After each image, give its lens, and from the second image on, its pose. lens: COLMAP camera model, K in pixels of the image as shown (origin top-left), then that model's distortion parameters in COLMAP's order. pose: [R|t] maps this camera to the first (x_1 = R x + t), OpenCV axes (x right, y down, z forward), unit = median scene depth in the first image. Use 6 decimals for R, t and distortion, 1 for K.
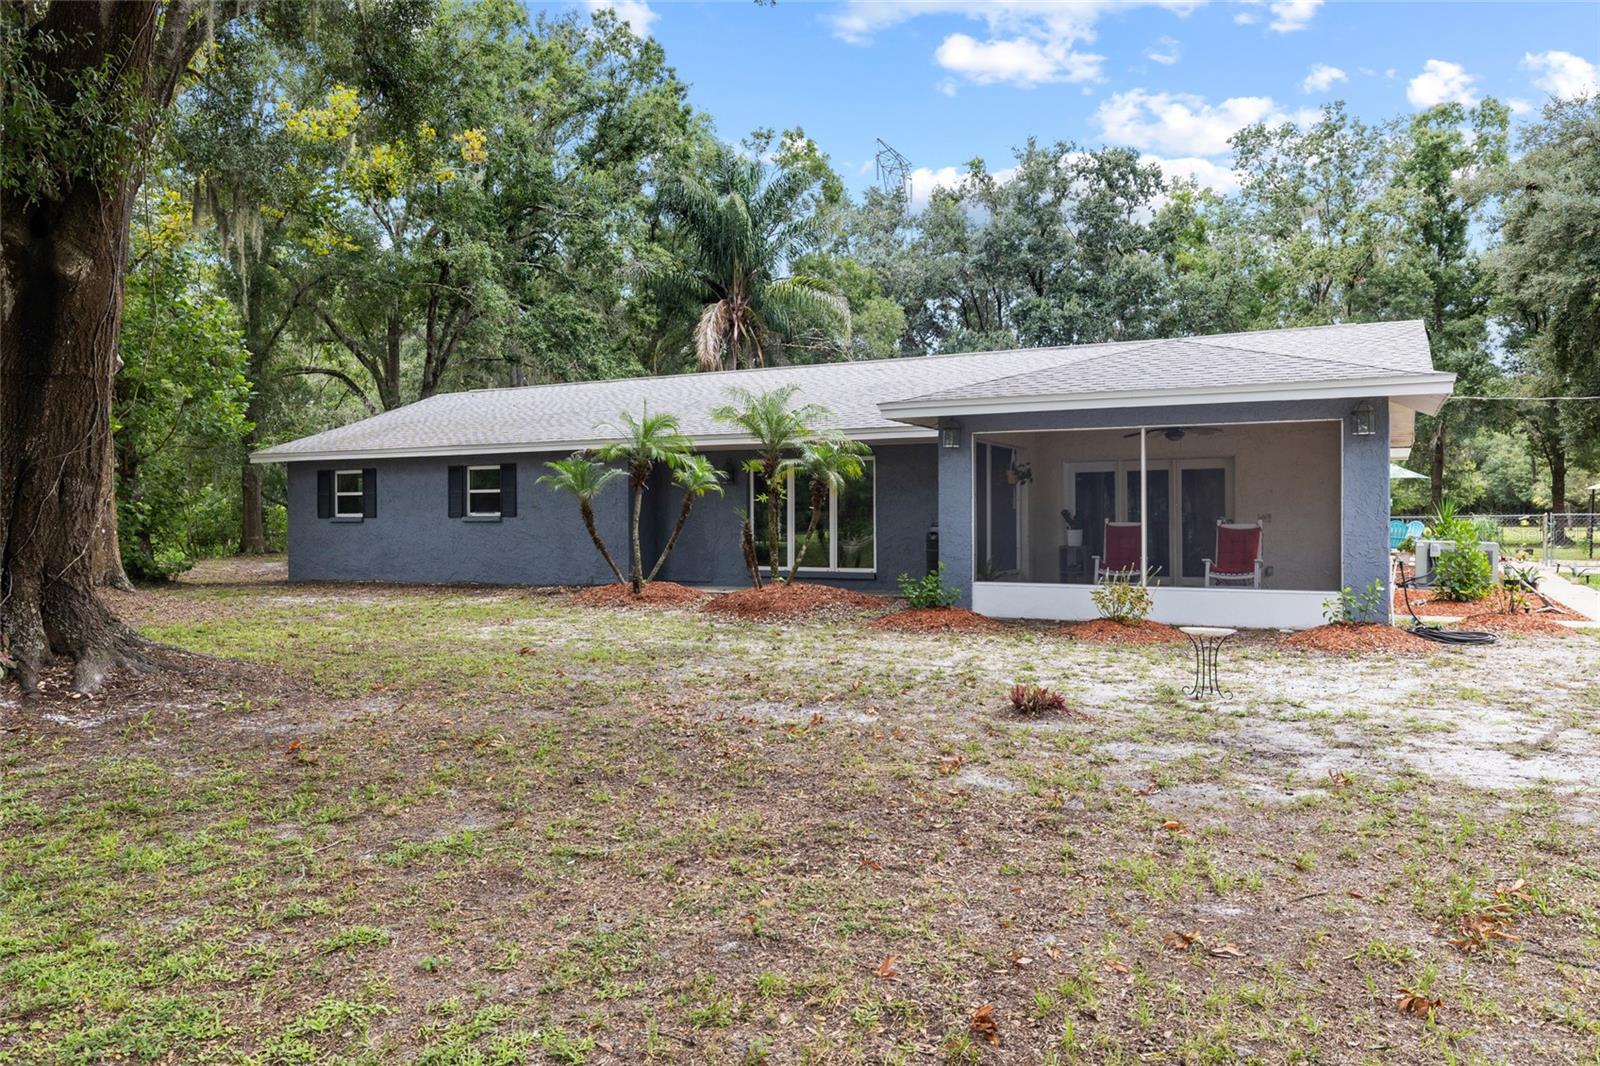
lens RADIAL K [[1105.5, 0, 790.3], [0, 1105.5, 517.9], [0, 0, 1]] dist [0.001554, 0.000096]
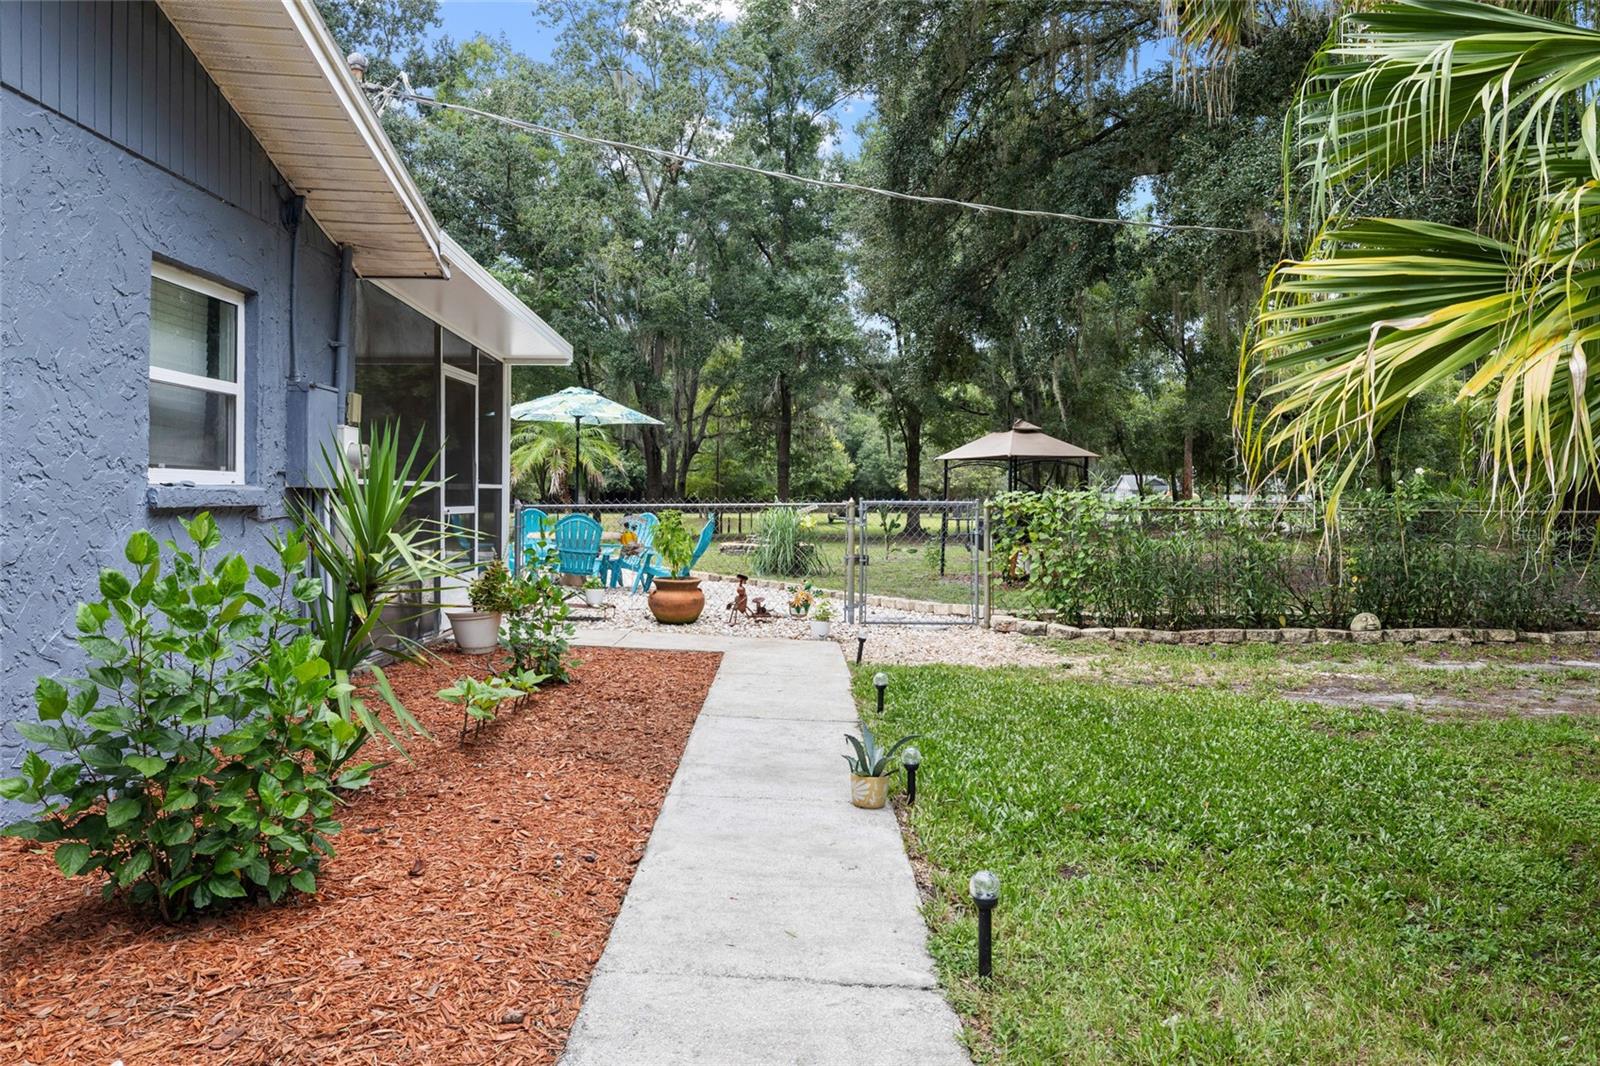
lens RADIAL K [[1105.5, 0, 790.6], [0, 1105.5, 516.5], [0, 0, 1]] dist [0.001554, 0.000096]
pose [[0.885250, -0.001721, 0.465112, 0.238454], [-0.004089, 0.999926, 0.011483, 0.000102], [-0.465097, -0.012068, 0.885177, 0.323437]]
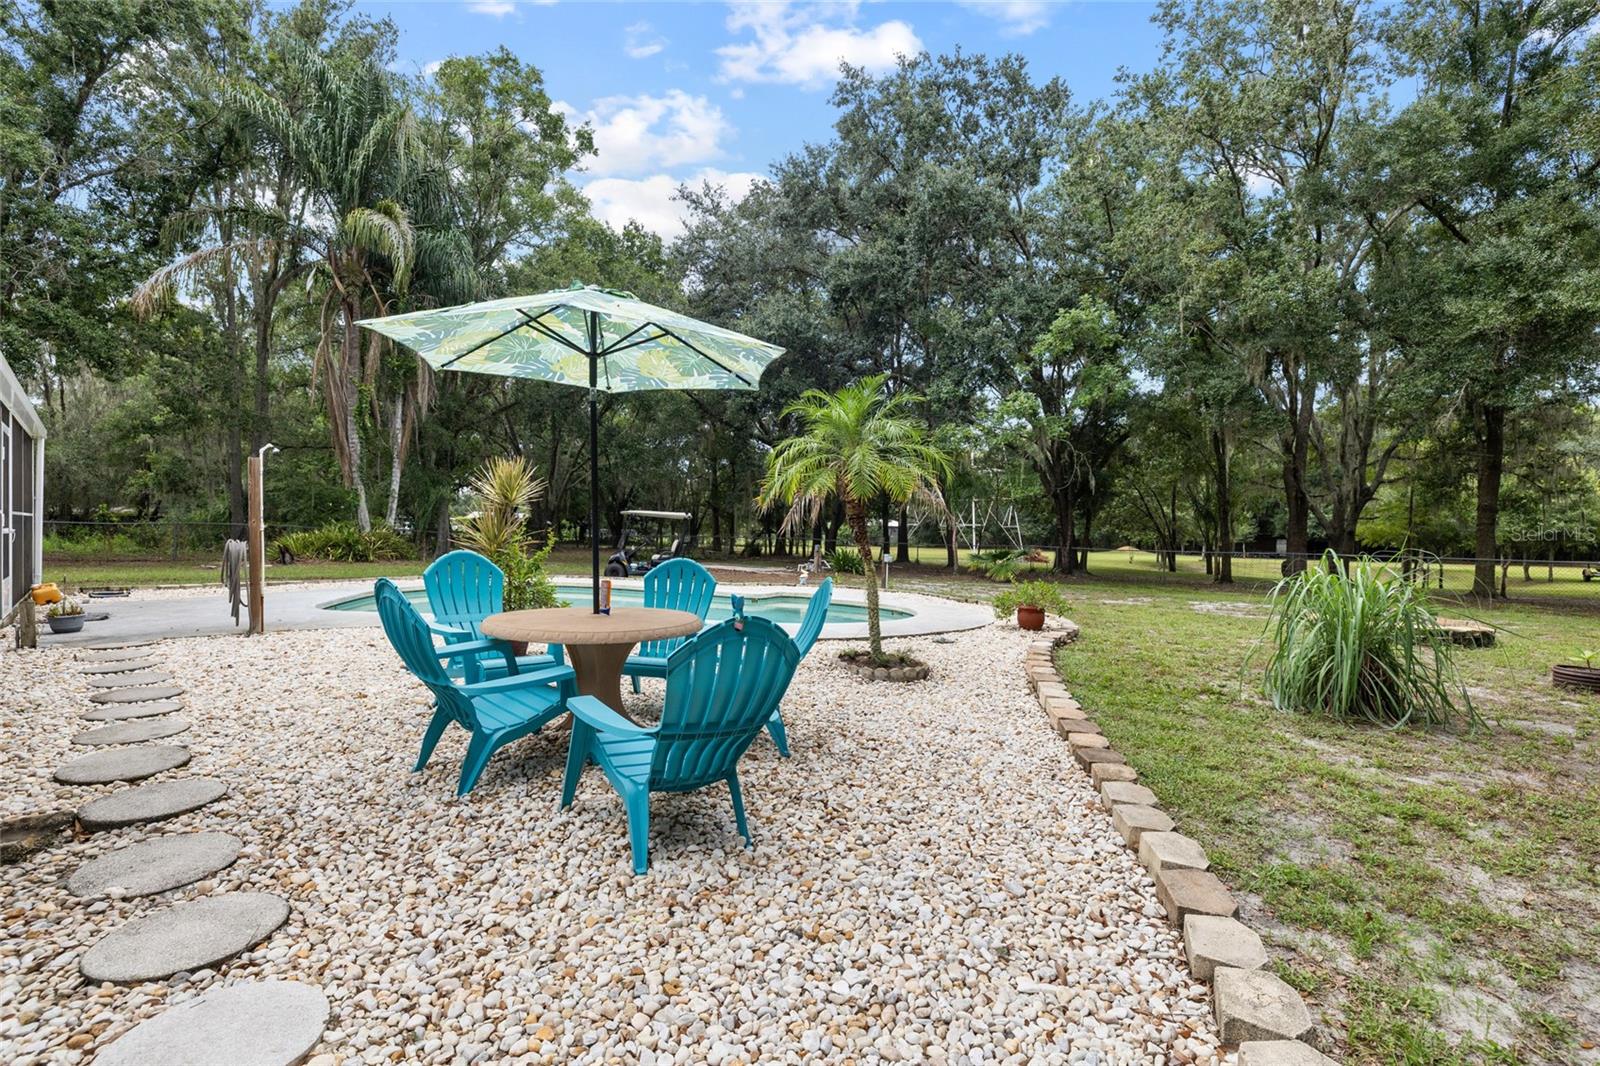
lens RADIAL K [[717.0, 0, 809.3], [0, 717.0, 544.7], [0, 0, 1]] dist [-0.002004, 0.000207]
pose [[0.950092, 0.033923, -0.310121, 0.373441], [-0.030259, 0.999404, 0.016621, -0.003290], [0.310500, -0.006407, 0.950552, 0.538347]]
